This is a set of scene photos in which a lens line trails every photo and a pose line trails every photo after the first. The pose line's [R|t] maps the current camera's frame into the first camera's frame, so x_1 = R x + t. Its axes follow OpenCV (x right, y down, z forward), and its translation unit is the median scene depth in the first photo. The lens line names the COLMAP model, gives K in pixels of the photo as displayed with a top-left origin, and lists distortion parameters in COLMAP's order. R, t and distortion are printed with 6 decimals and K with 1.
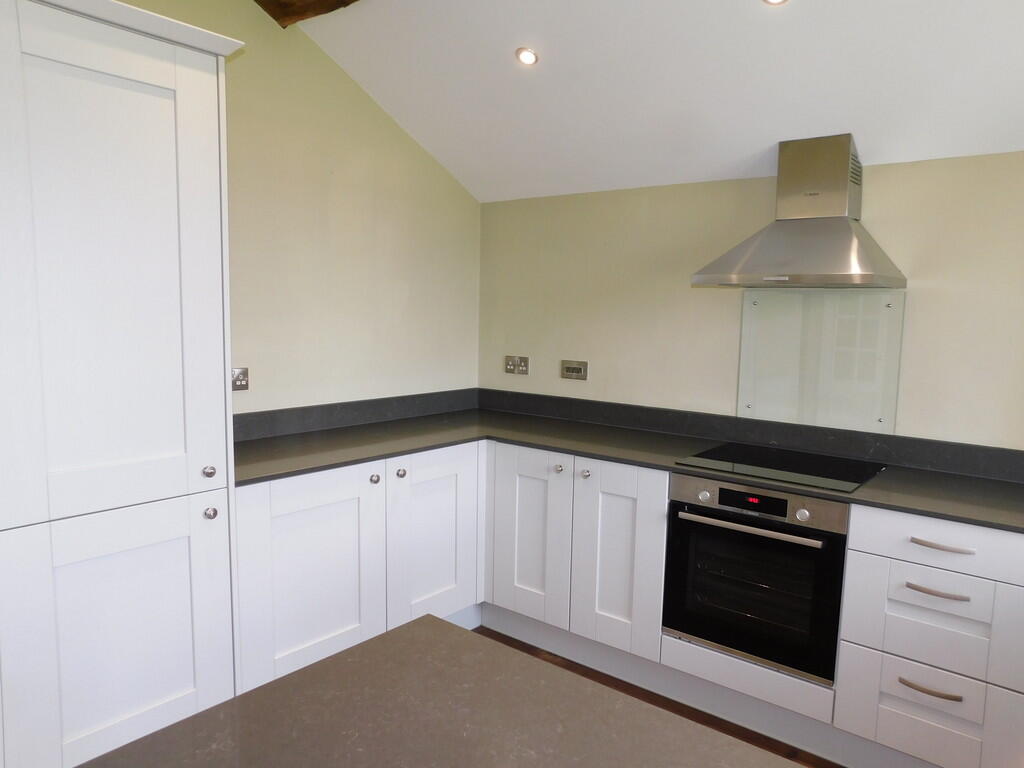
lens RADIAL K [[708.9, 0, 514.7], [0, 708.9, 391.1], [0, 0, 1]] dist [-0.051398, 0.003111]
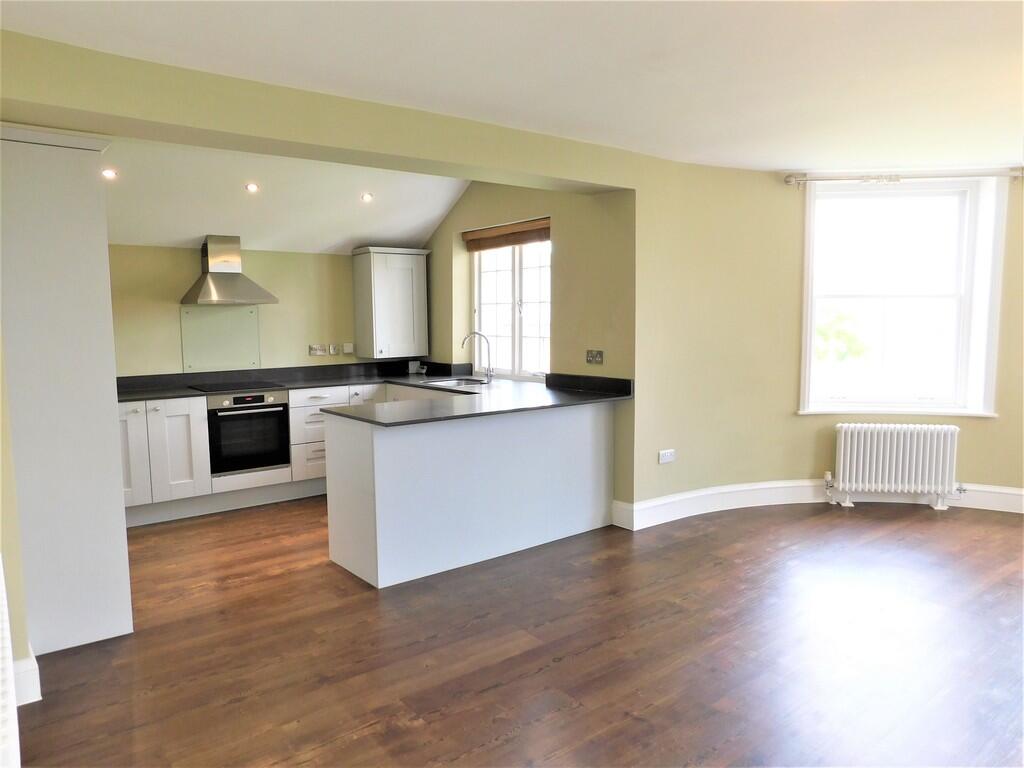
lens RADIAL K [[708.9, 0, 513.9], [0, 708.9, 386.9], [0, 0, 1]] dist [-0.051398, 0.003111]
pose [[0.215383, -0.123244, 0.968721, -1.501509], [0.125537, 0.987267, 0.097692, 0.000531], [-0.968427, 0.100570, 0.228112, -0.320444]]
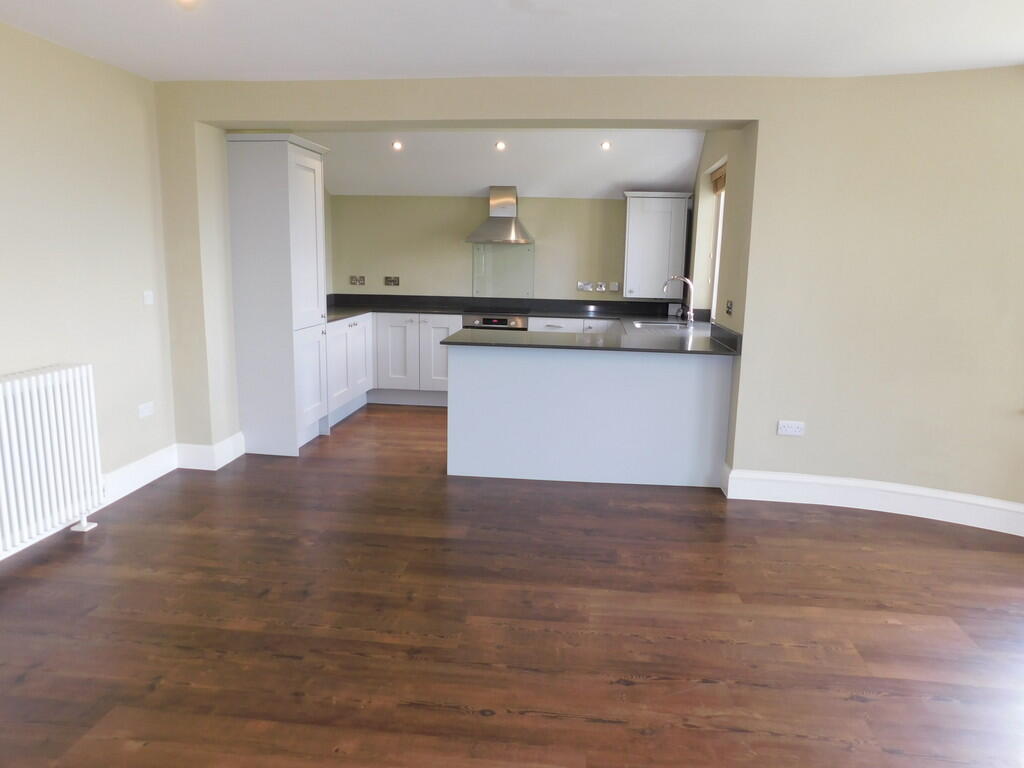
lens RADIAL K [[708.9, 0, 509.2], [0, 708.9, 381.8], [0, 0, 1]] dist [-0.051398, 0.003111]
pose [[0.839364, -0.095352, 0.535141, -1.019682], [0.056168, 0.994438, 0.089092, 0.130920], [-0.540660, -0.044723, 0.840052, -1.253621]]
